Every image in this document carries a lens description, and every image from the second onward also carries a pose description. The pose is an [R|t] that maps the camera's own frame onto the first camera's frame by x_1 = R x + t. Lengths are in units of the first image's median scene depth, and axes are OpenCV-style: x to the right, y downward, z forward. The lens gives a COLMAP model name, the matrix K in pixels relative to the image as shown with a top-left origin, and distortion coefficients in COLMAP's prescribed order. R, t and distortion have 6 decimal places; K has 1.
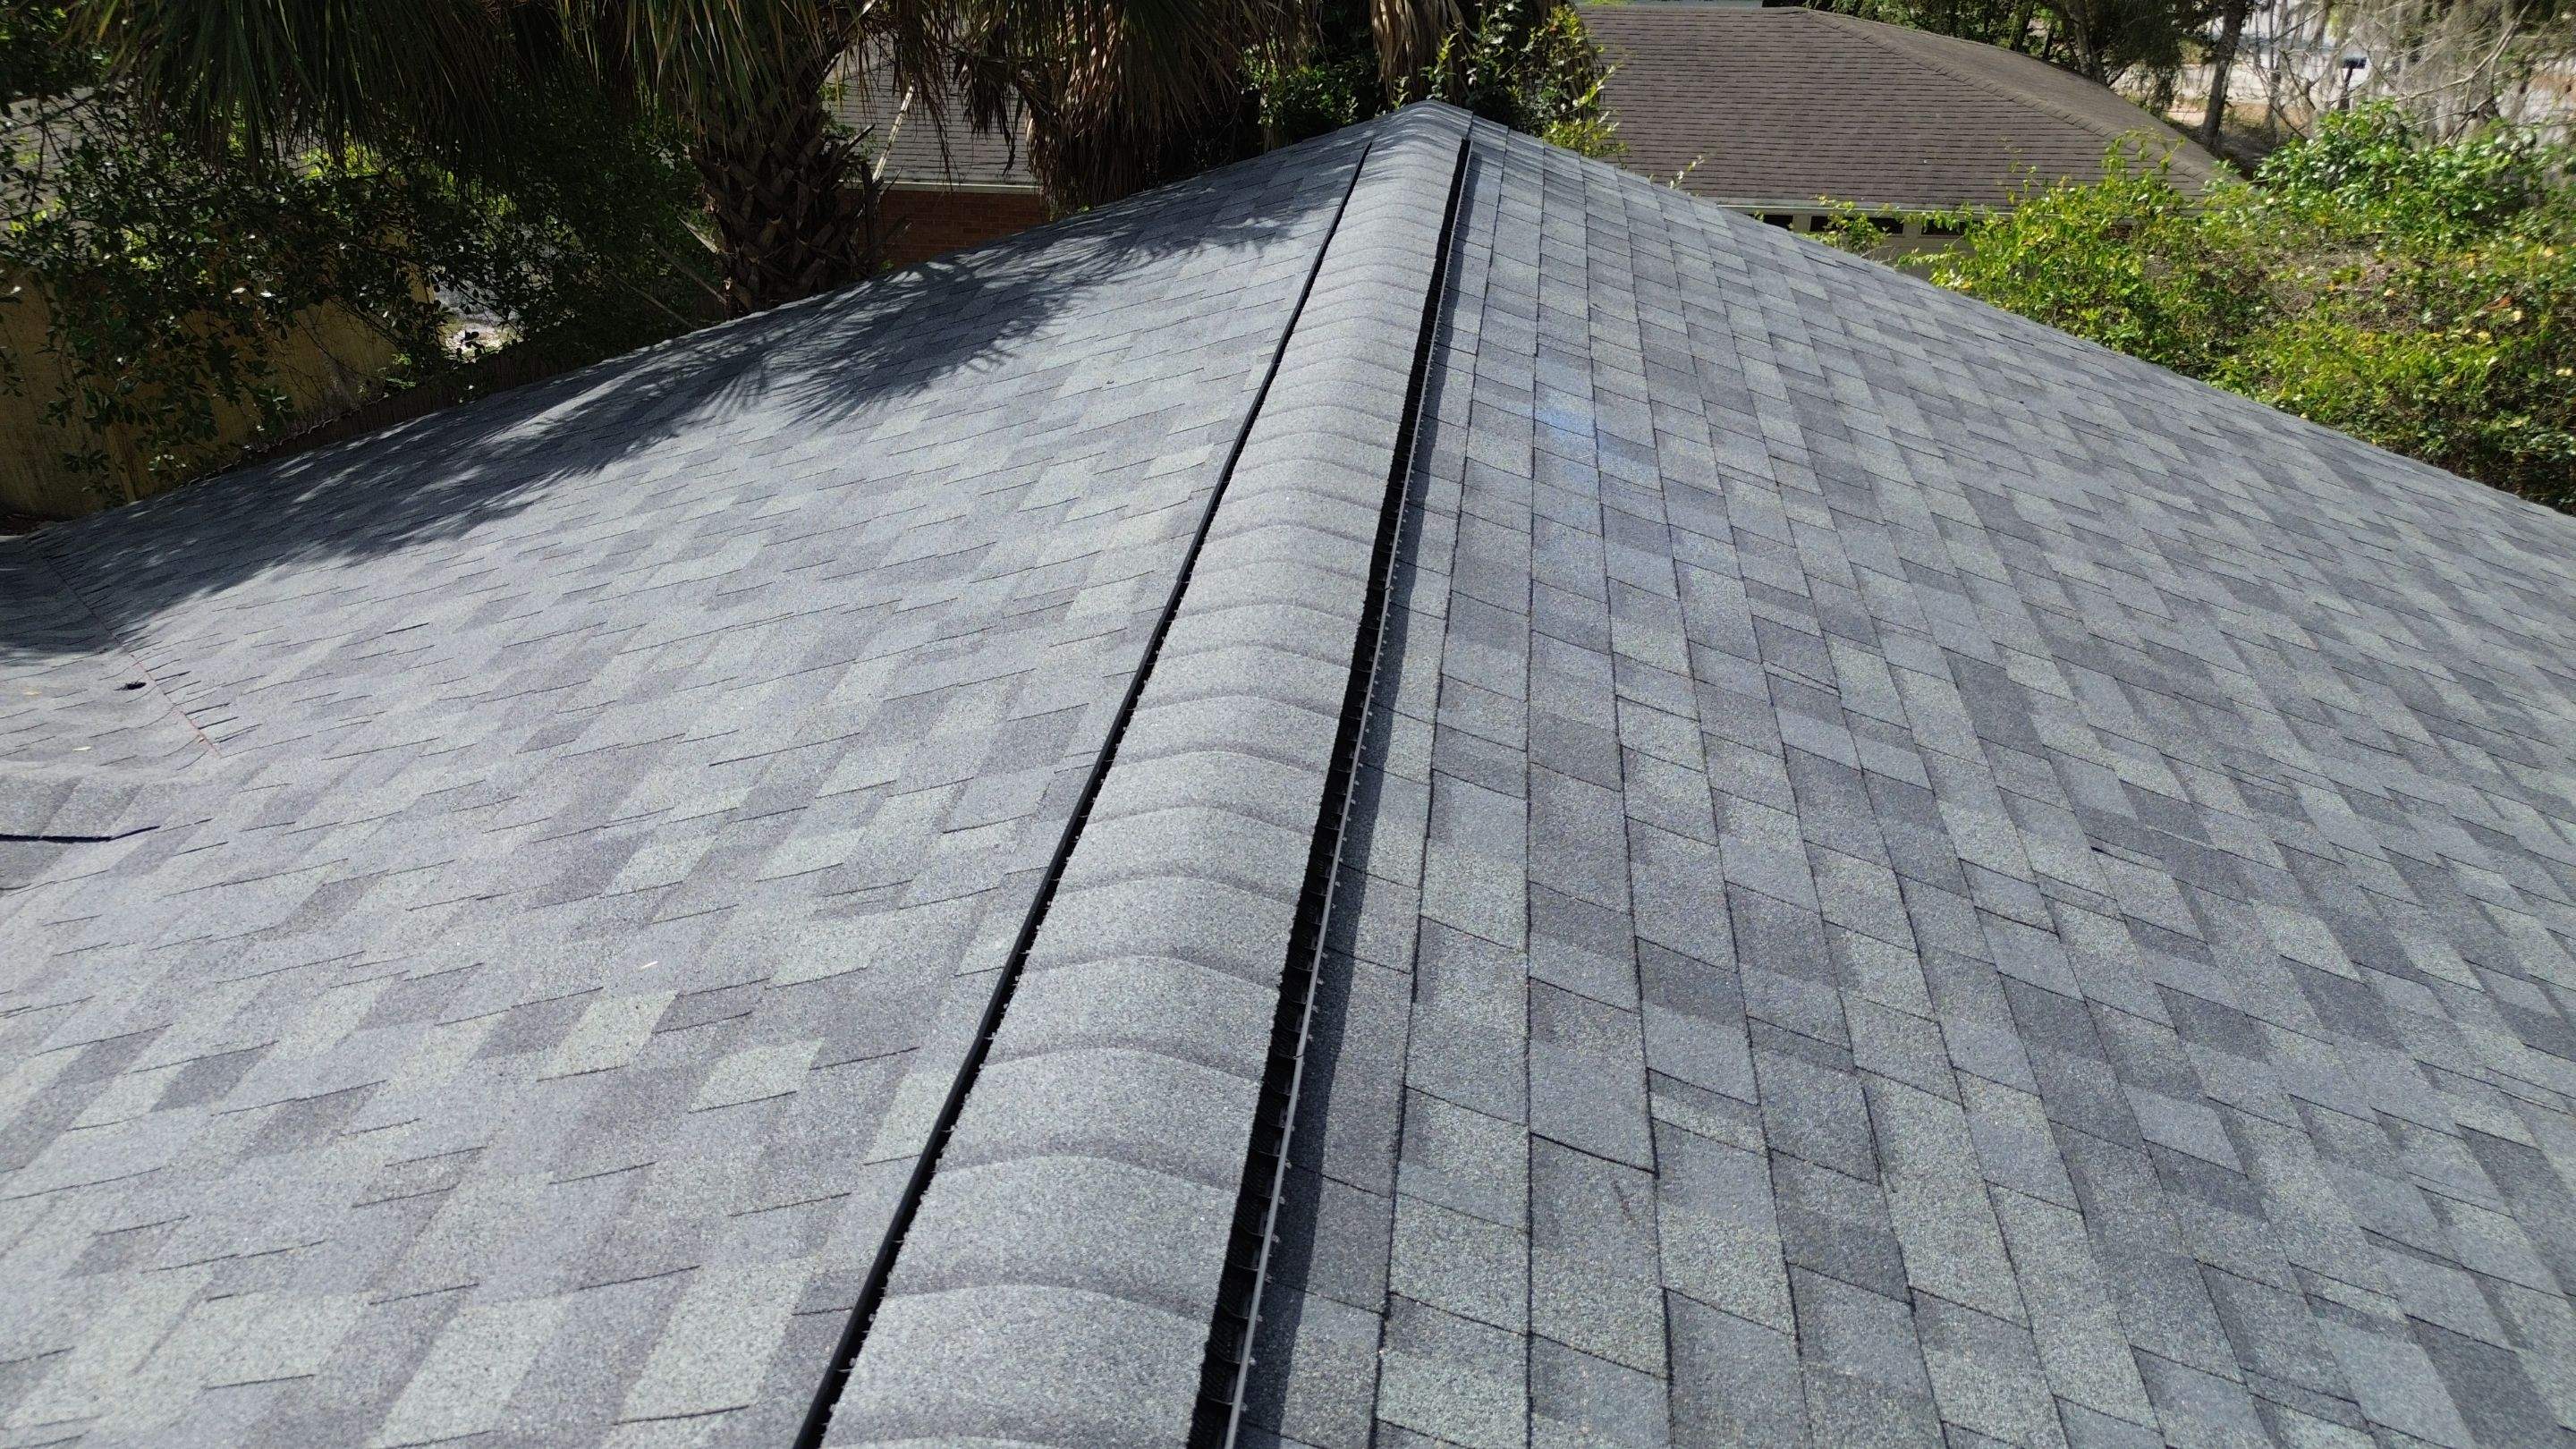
lens RADIAL K [[1827.2, 0, 1295.2], [0, 1827.2, 724.0], [0, 0, 1]] dist [0.067396, -0.062507]
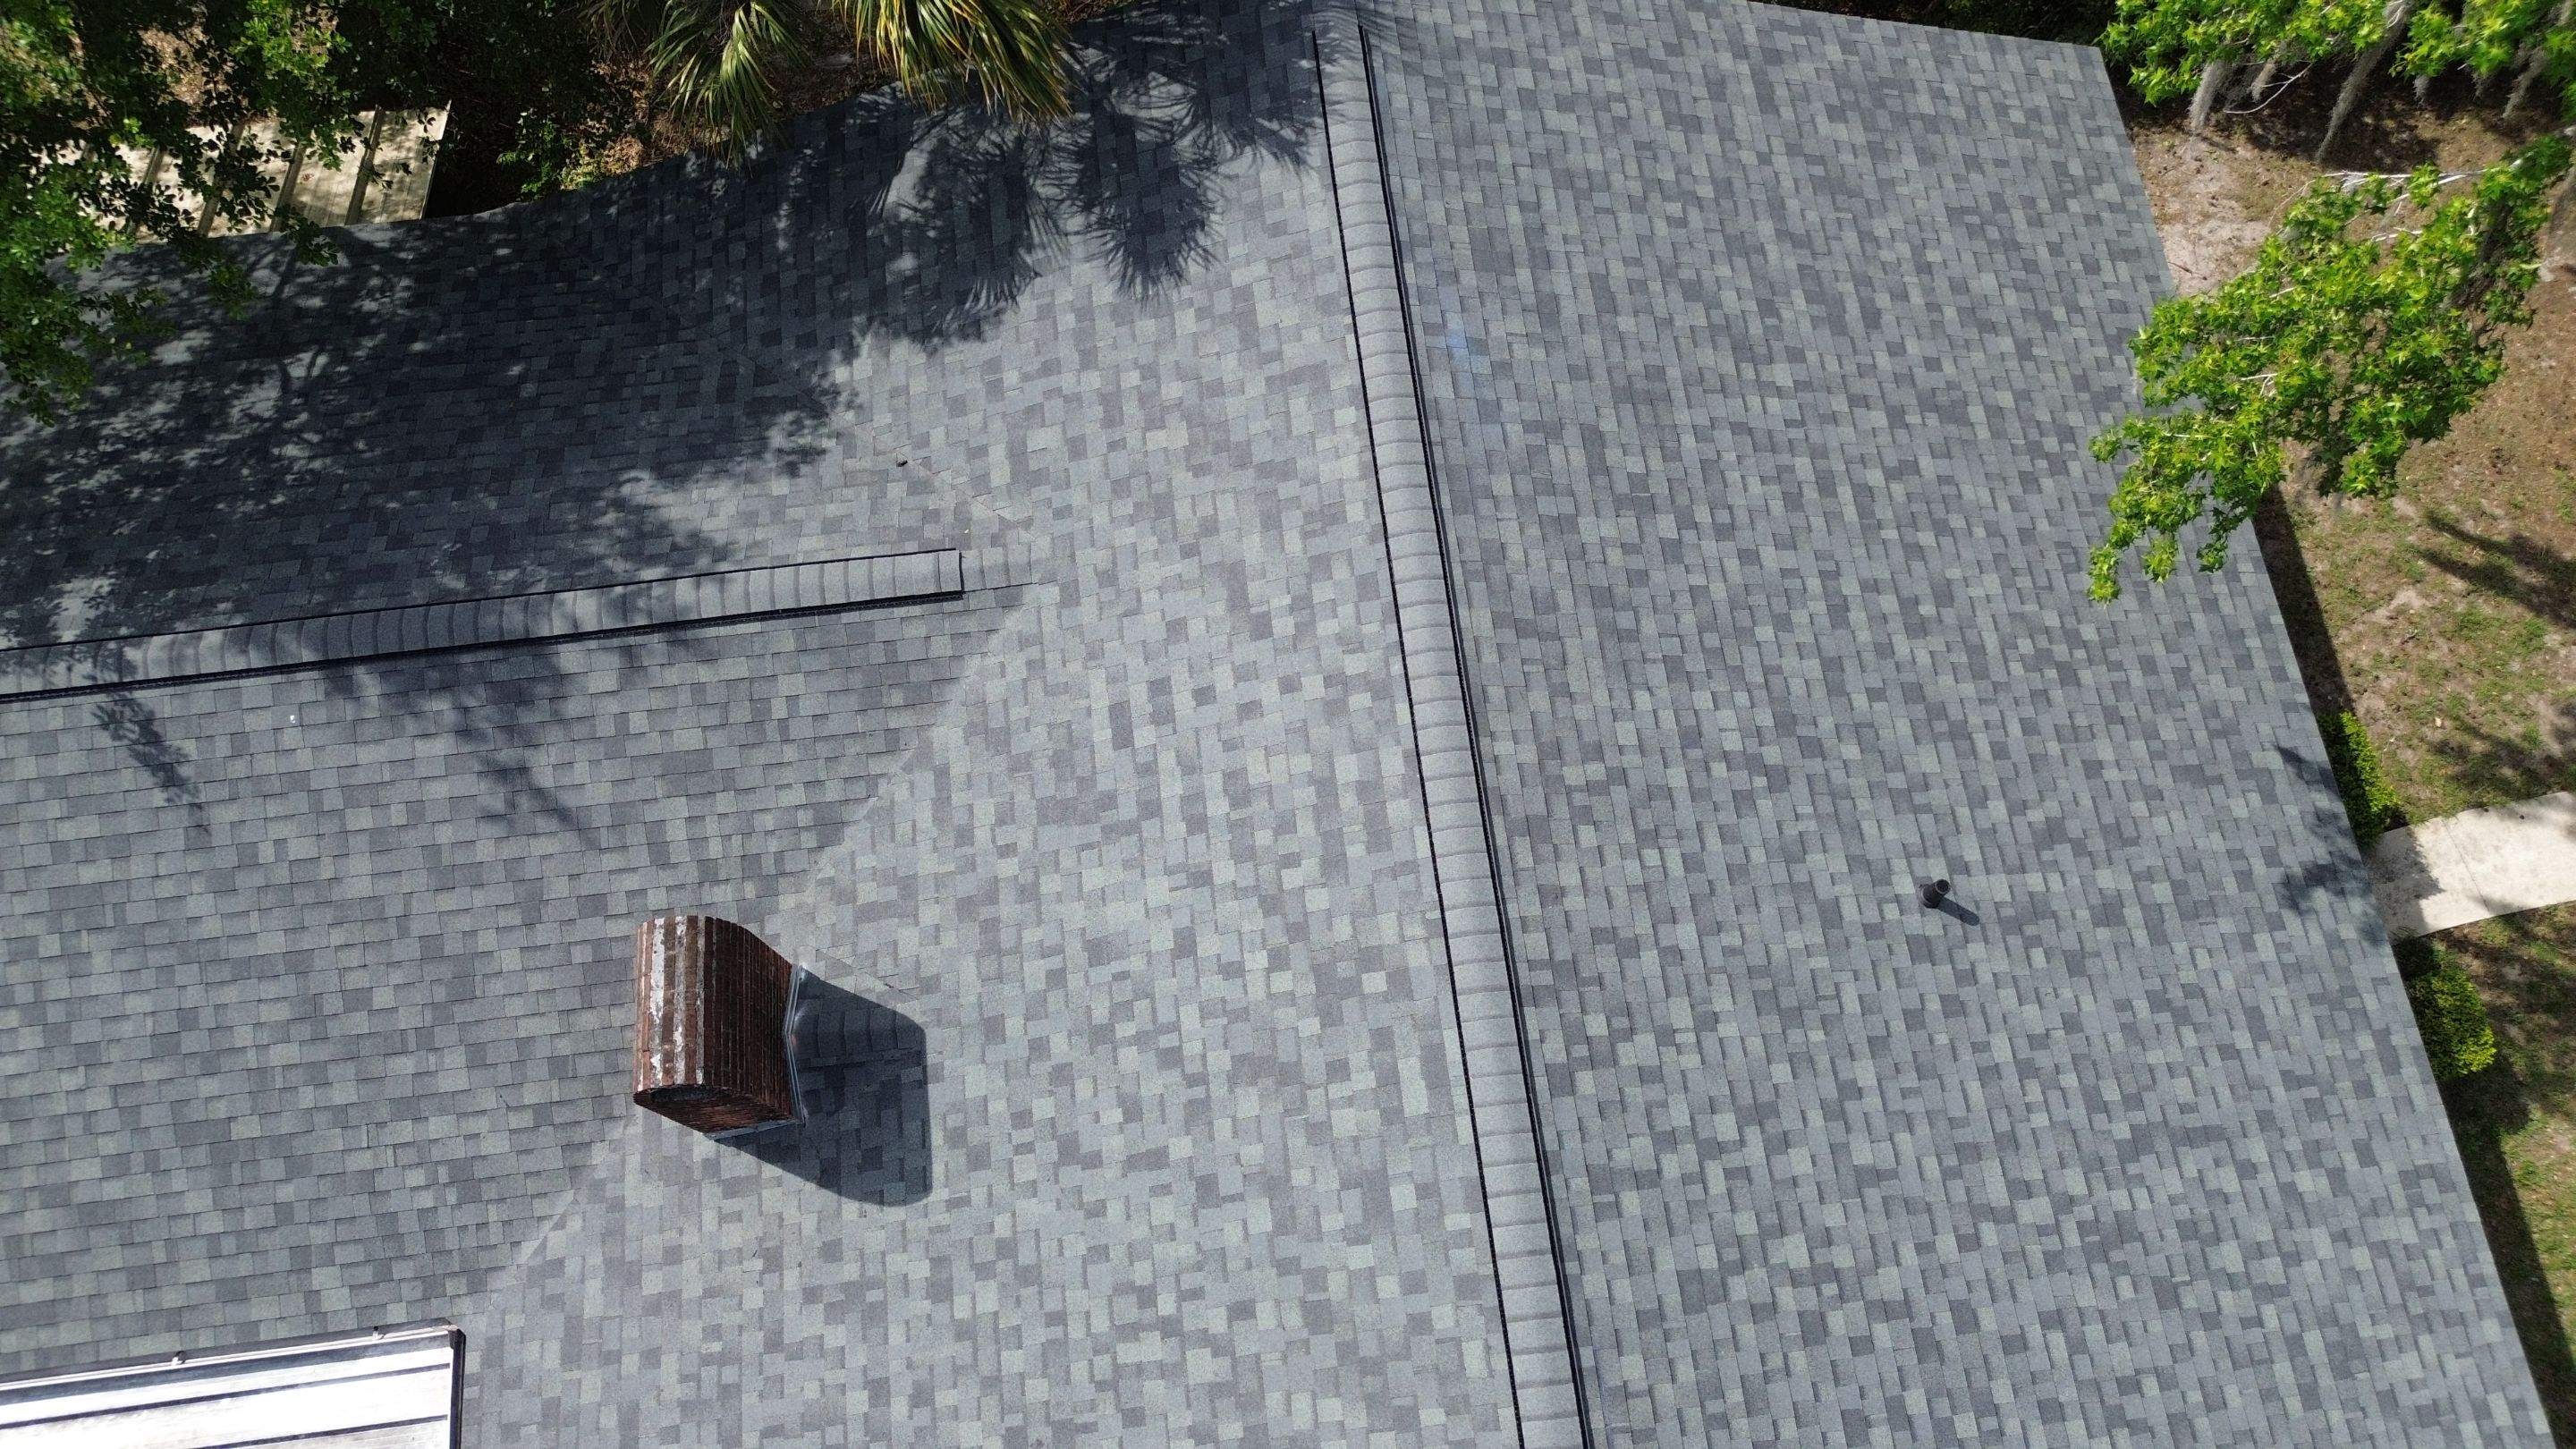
lens RADIAL K [[1827.2, 0, 1295.7], [0, 1827.2, 720.5], [0, 0, 1]] dist [0.067396, -0.062507]
pose [[0.971862, -0.222435, 0.077508, -0.653625], [0.116103, 0.738652, 0.664013, -2.398571], [-0.204951, -0.636330, 0.743693, -2.119736]]
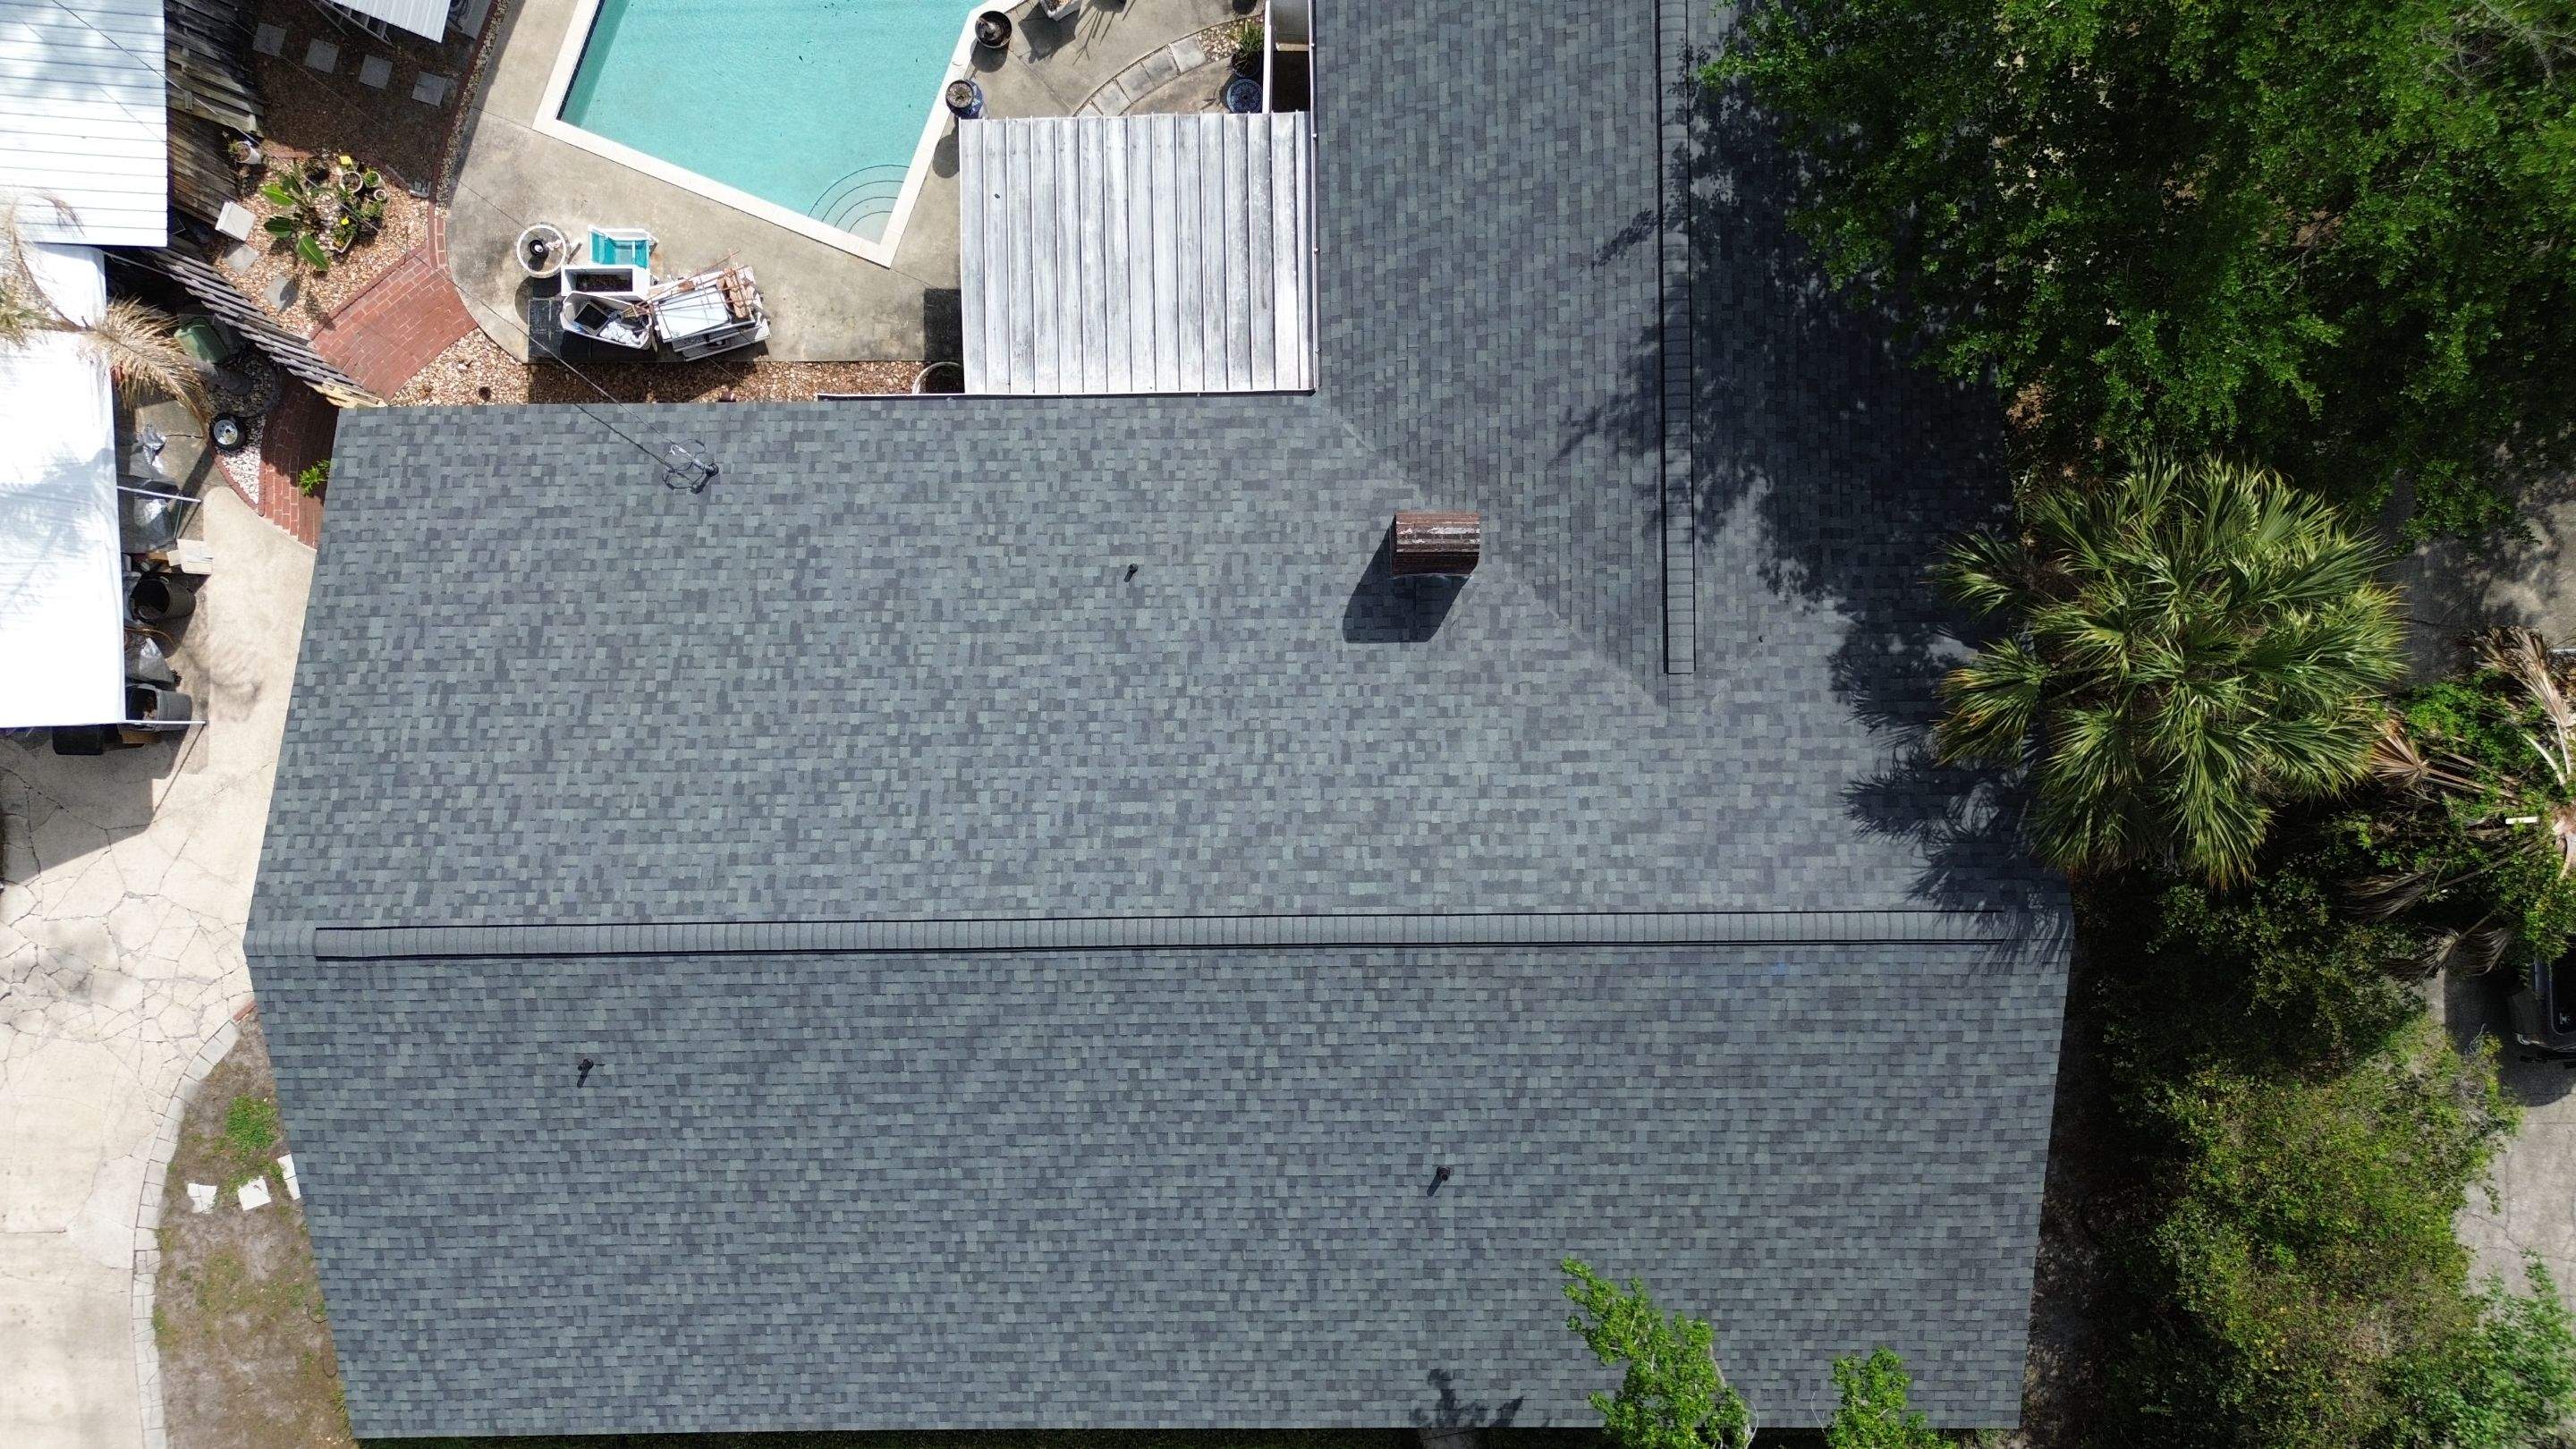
lens RADIAL K [[1827.2, 0, 1303.1], [0, 1827.2, 704.0], [0, 0, 1]] dist [0.067396, -0.062507]
pose [[0.133233, 0.990977, -0.014625, -0.969469], [-0.464357, 0.075454, 0.882428, -5.849593], [0.875569, -0.110778, 0.470220, -3.519668]]
